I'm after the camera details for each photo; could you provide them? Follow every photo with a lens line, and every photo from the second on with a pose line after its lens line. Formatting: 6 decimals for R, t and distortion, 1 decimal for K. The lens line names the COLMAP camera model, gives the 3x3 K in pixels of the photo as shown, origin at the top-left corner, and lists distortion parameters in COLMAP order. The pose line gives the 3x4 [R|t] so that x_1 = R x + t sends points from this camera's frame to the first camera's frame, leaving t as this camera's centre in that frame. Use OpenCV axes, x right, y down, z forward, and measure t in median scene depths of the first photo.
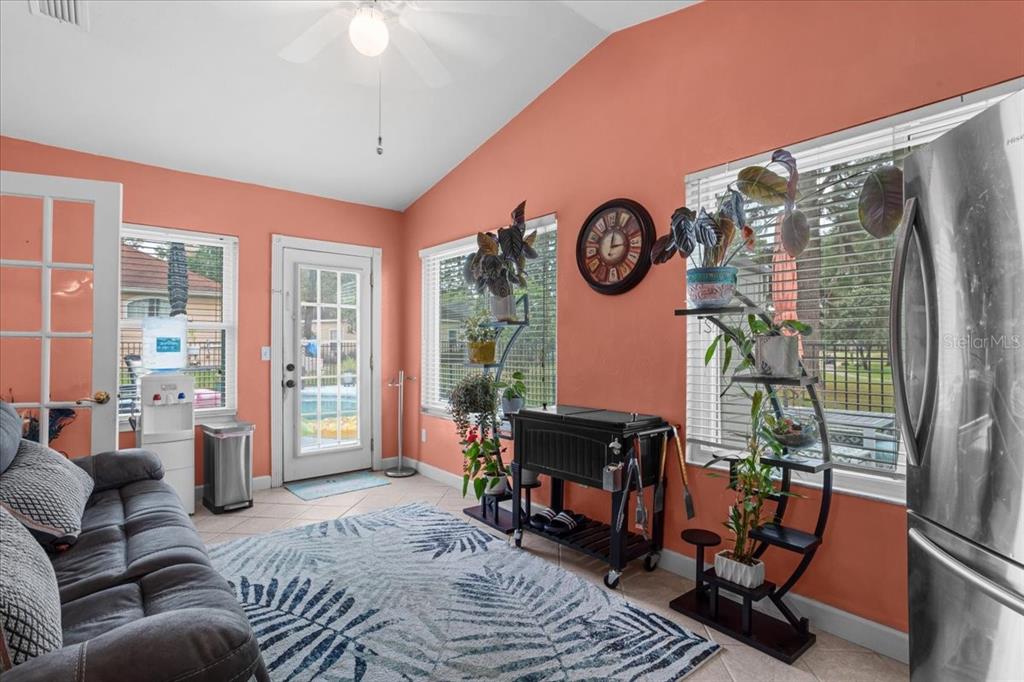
lens RADIAL K [[549.6, 0, 508.3], [0, 549.6, 324.9], [0, 0, 1]] dist [-0.044822, 0.043433]
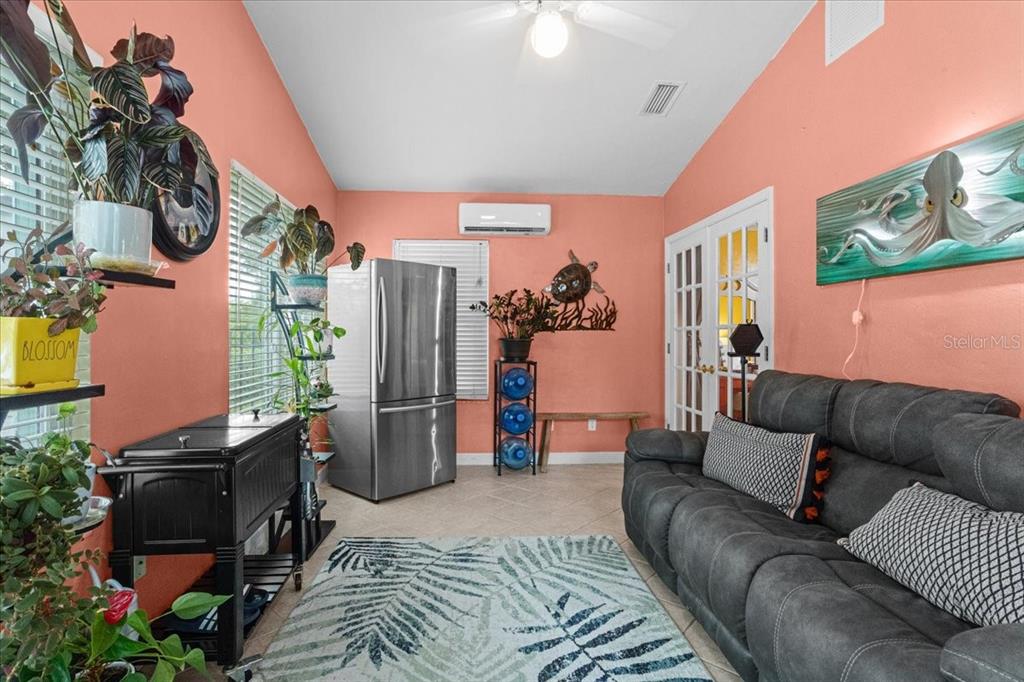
lens RADIAL K [[549.6, 0, 508.3], [0, 549.6, 324.9], [0, 0, 1]] dist [-0.044822, 0.043433]
pose [[-0.846304, 0.009761, 0.532611, -0.742233], [-0.021578, 0.998383, -0.052584, 0.074164], [-0.532263, -0.055995, -0.844725, 1.917850]]
